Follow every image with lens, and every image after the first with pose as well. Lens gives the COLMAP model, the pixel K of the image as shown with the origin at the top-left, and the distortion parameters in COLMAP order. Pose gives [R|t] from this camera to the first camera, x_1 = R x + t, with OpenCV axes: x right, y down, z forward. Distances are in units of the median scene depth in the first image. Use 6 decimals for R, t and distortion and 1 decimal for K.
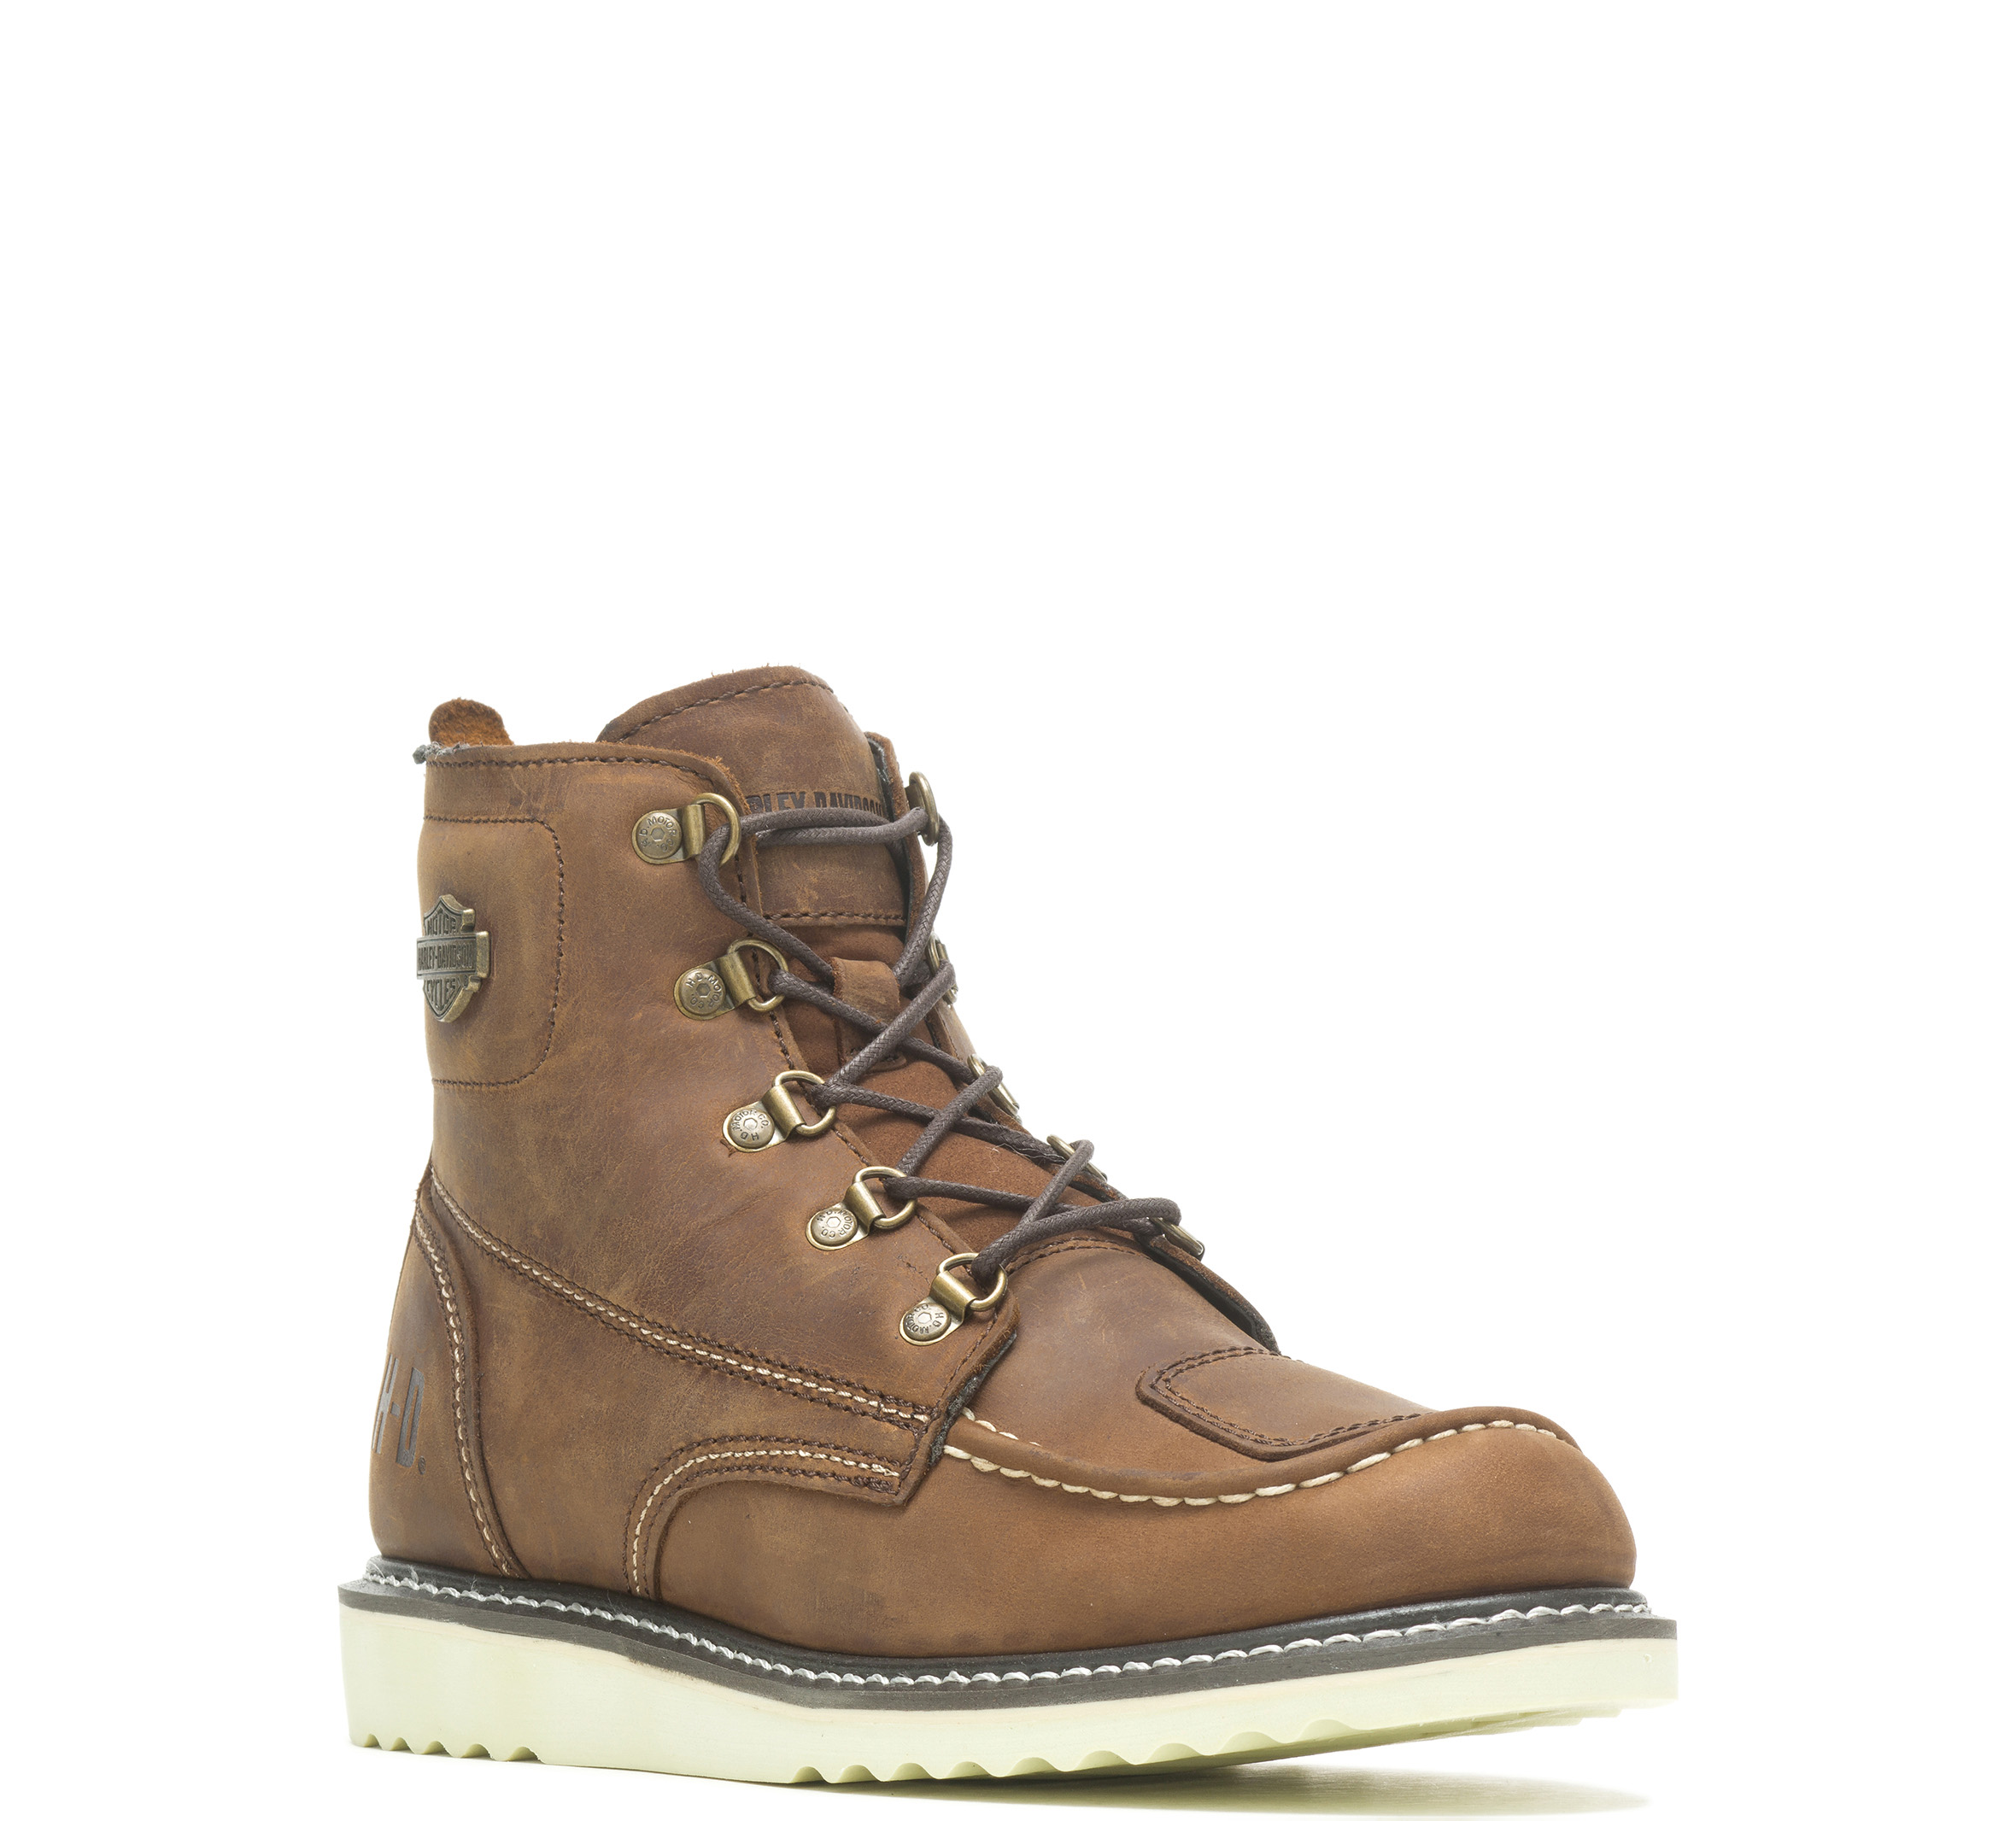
lens RADIAL K [[10163.9, 0, 1008.0], [0, 10163.9, 910.5], [0, 0, 1]] dist [0.600938, -1.709667]
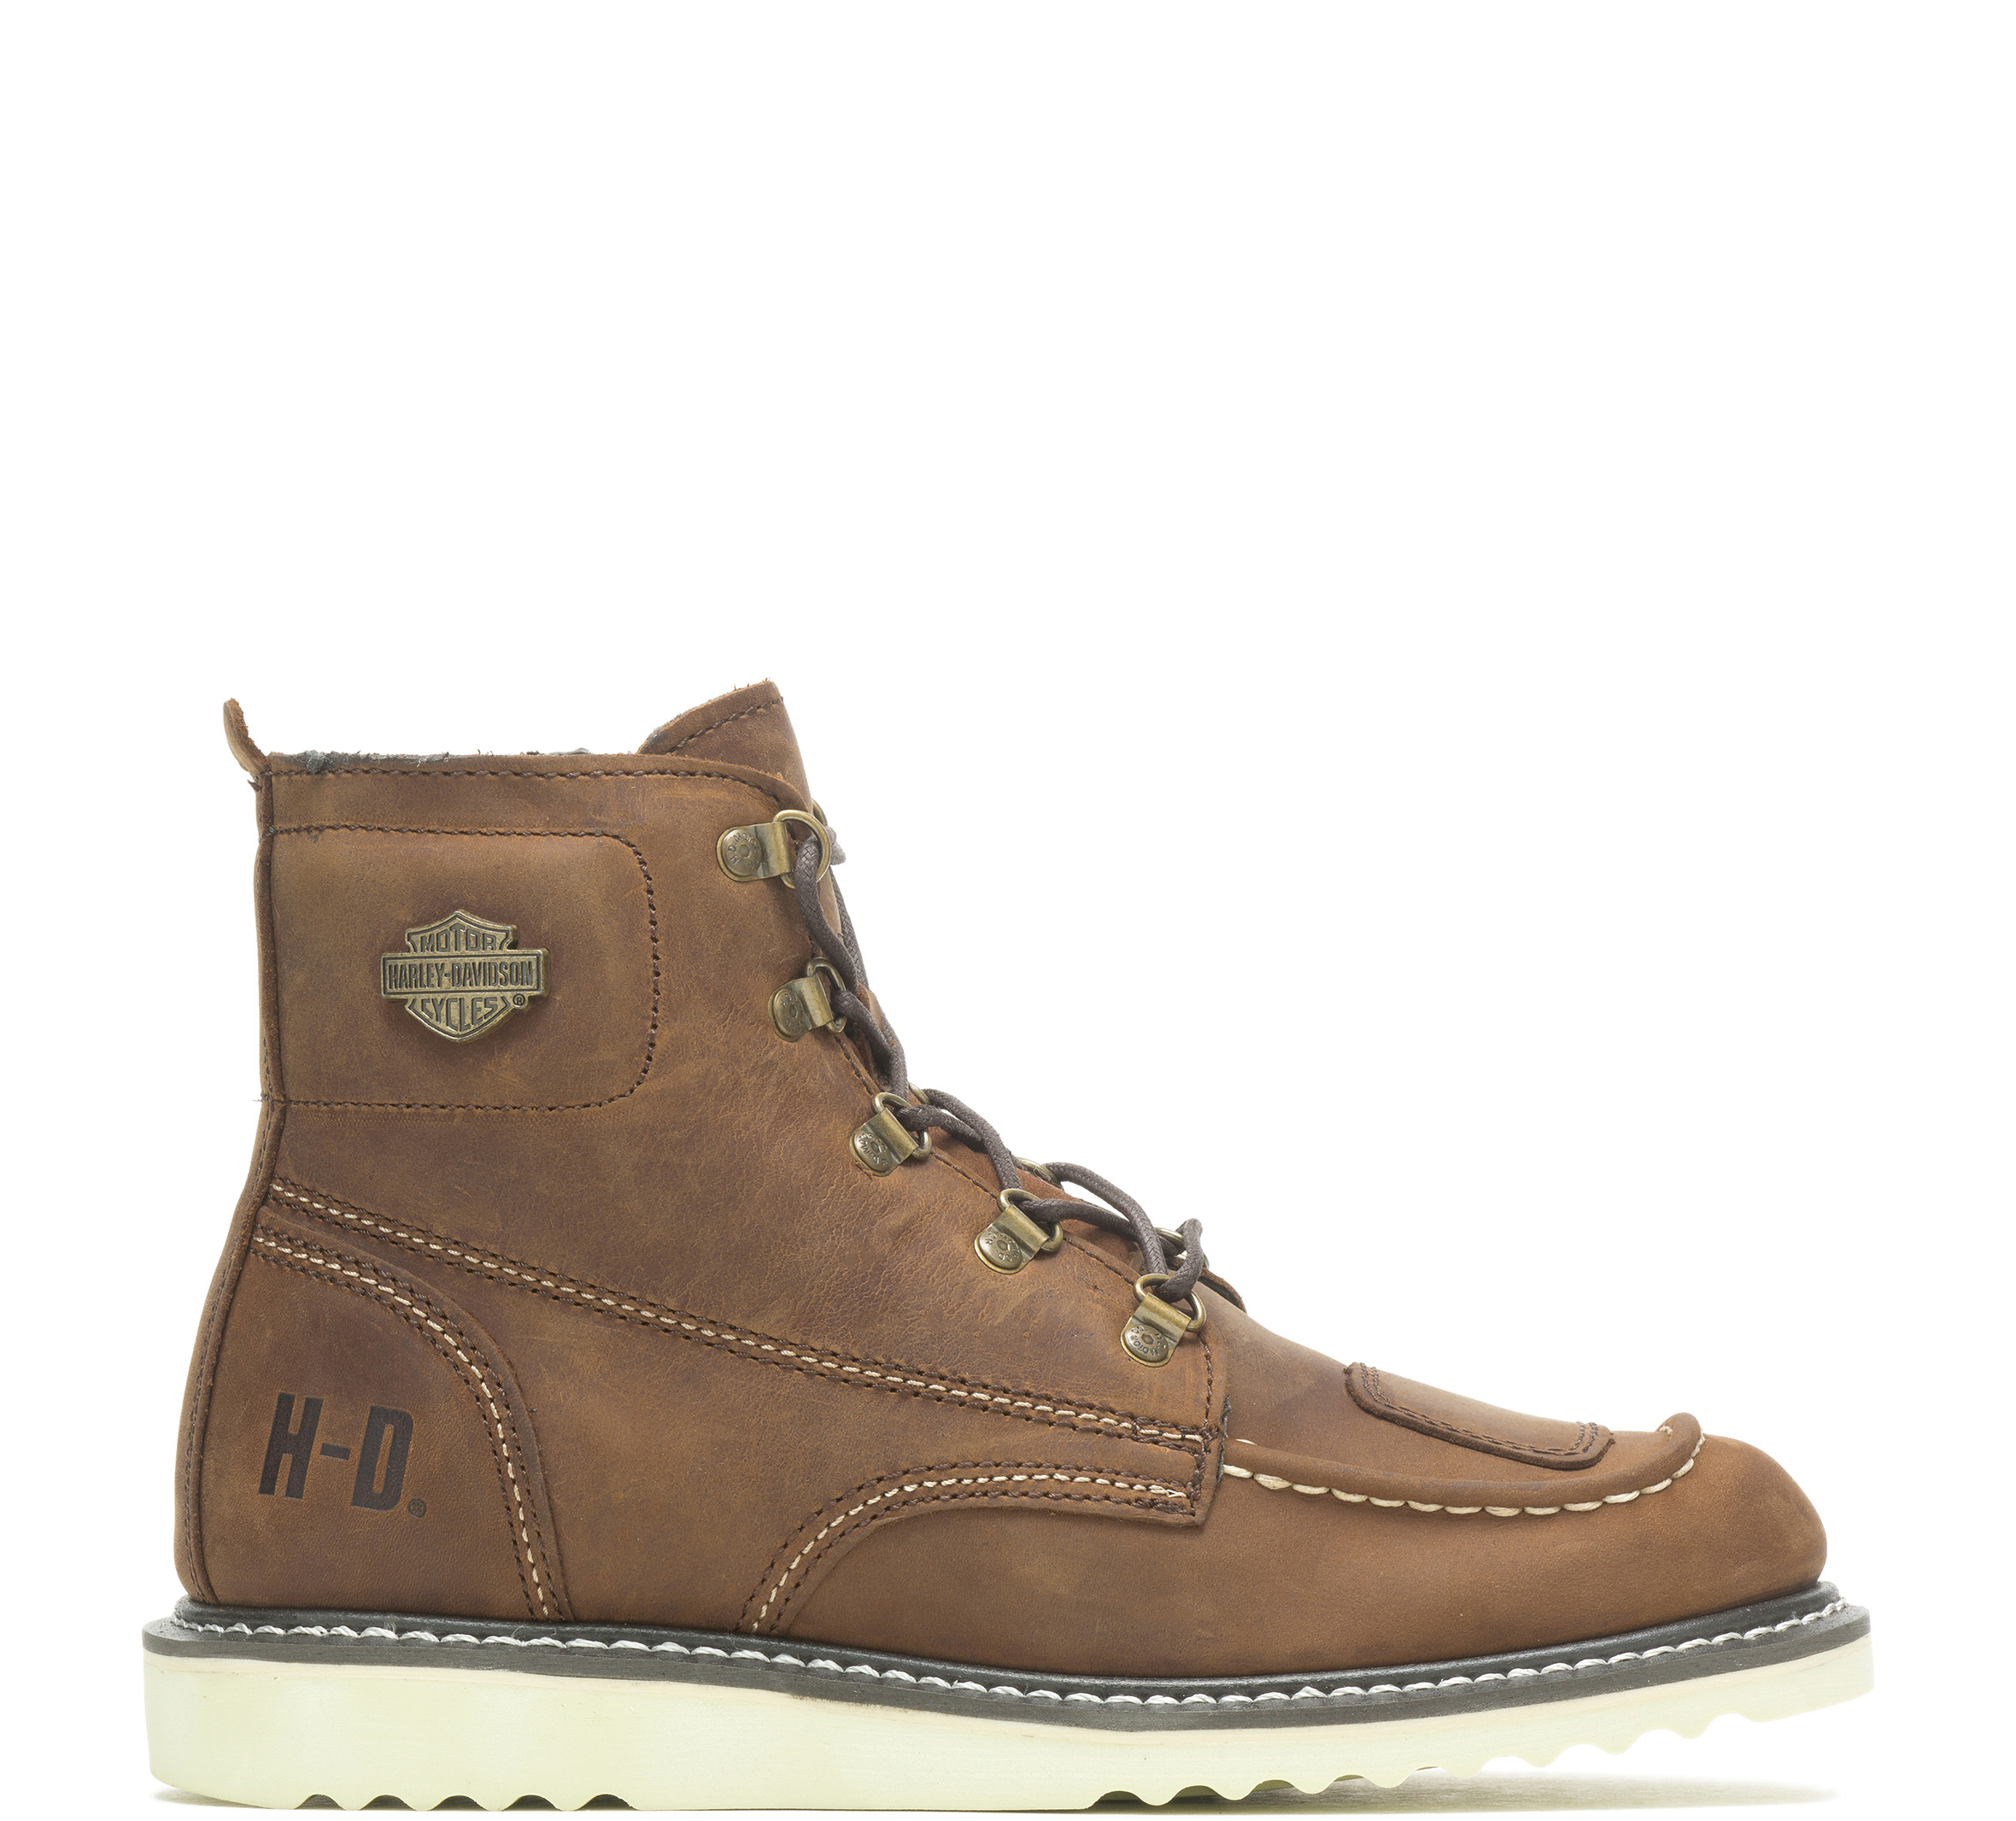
lens RADIAL K [[10163.9, 0, 1008.0], [0, 10163.9, 910.5], [0, 0, 1]] dist [0.600938, -1.709667]
pose [[0.707621, 0.011602, 0.706496, -0.714447], [-0.009611, 0.999931, -0.006794, 0.004640], [-0.706526, -0.001982, 0.707684, 0.294078]]
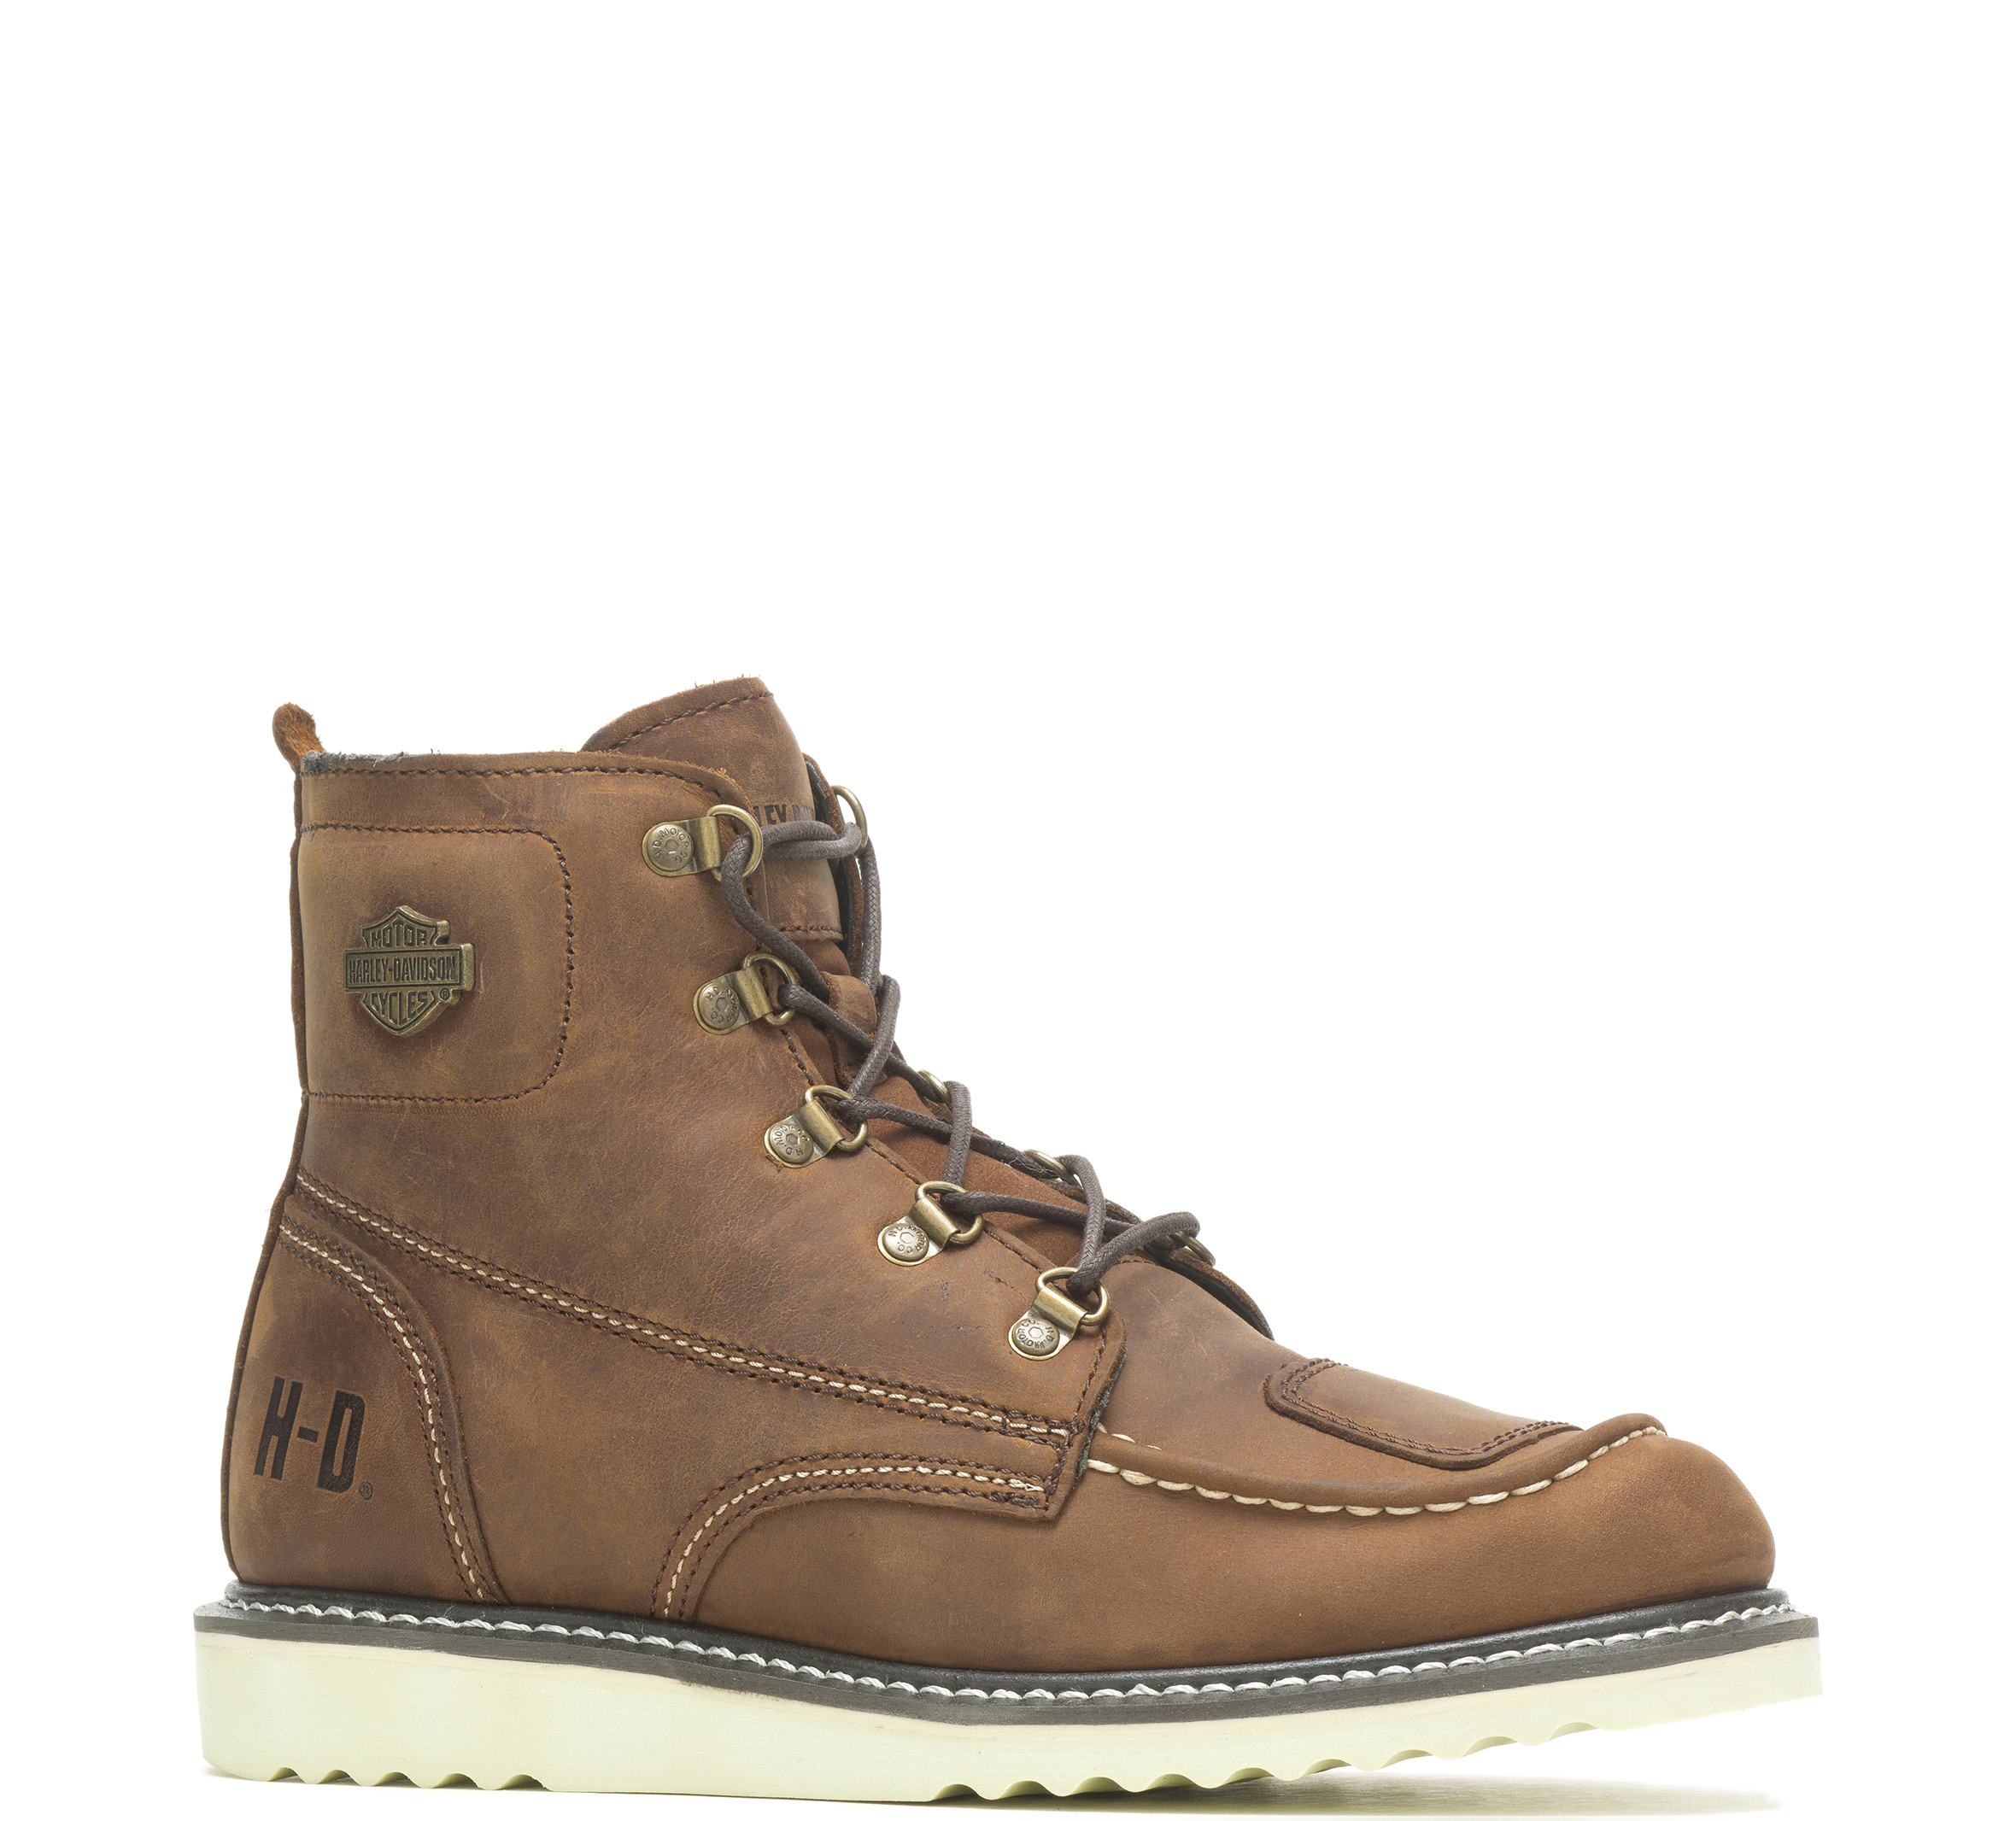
lens RADIAL K [[10163.9, 0, 1008.0], [0, 10163.9, 910.5], [0, 0, 1]] dist [0.600938, -1.709667]
pose [[0.920838, 0.006287, 0.389896, -0.393780], [-0.005557, 0.999980, -0.002999, 0.001542], [-0.389907, 0.000595, 0.920854, 0.078428]]
